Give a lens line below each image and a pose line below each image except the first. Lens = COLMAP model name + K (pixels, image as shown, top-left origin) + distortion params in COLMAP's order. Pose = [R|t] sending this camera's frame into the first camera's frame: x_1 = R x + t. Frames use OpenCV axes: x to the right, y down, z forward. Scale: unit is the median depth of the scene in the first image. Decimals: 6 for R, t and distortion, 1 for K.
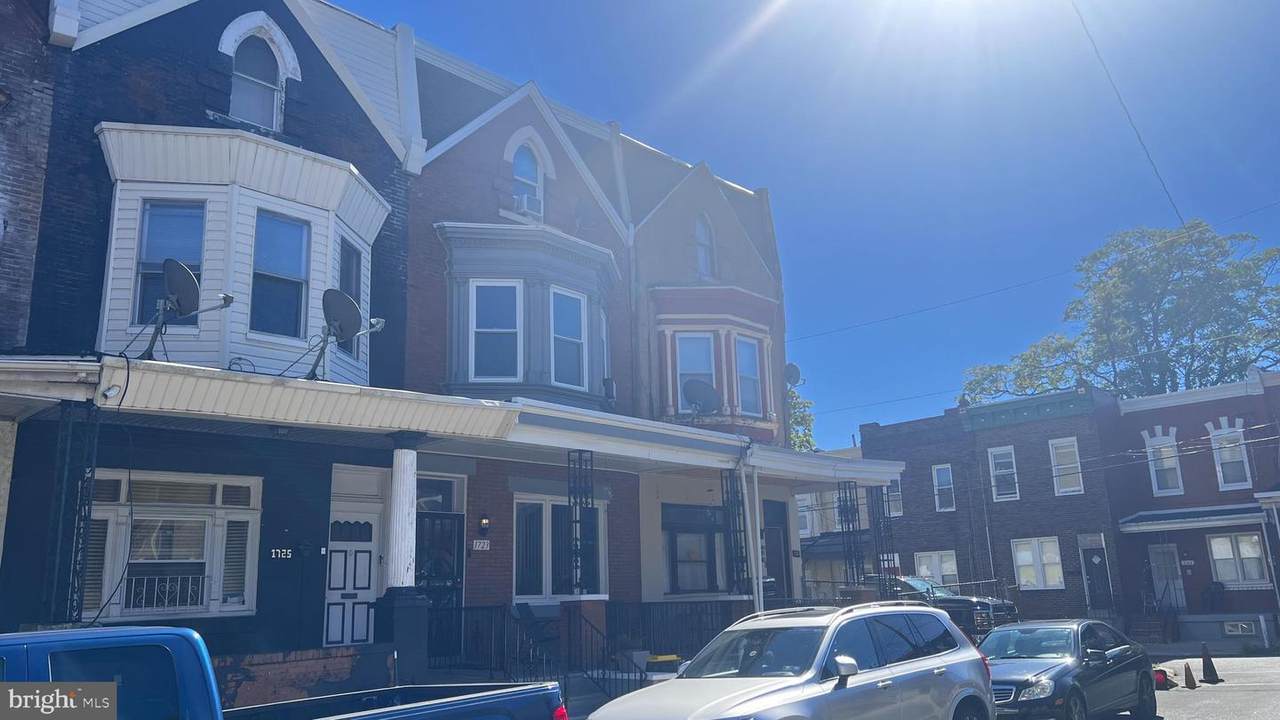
lens RADIAL K [[980.7, 0, 640.0], [0, 980.7, 360.0], [0, 0, 1]] dist [-0.002431, -0.000358]
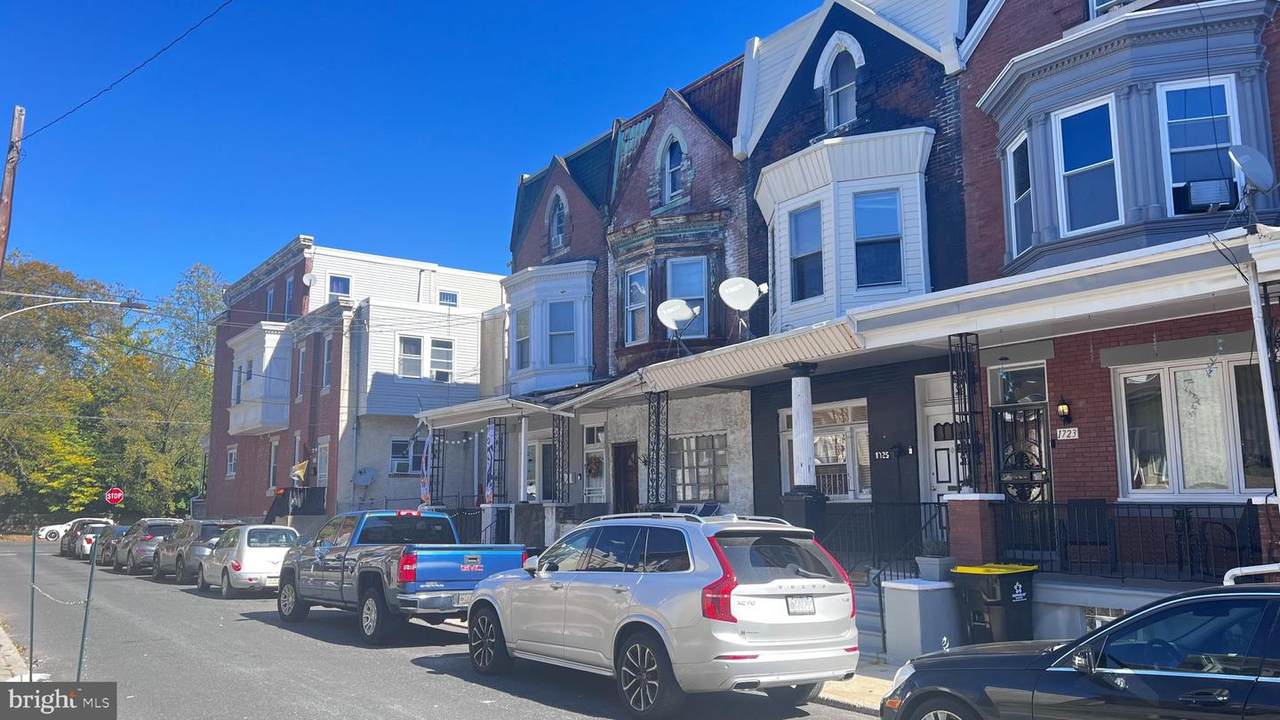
lens RADIAL K [[980.7, 0, 640.0], [0, 980.7, 360.0], [0, 0, 1]] dist [-0.002431, -0.000358]
pose [[-0.248571, -0.087867, -0.964620, 0.868625], [0.253903, 0.955143, -0.152432, 0.178907], [0.934744, -0.282810, -0.215111, 0.937788]]
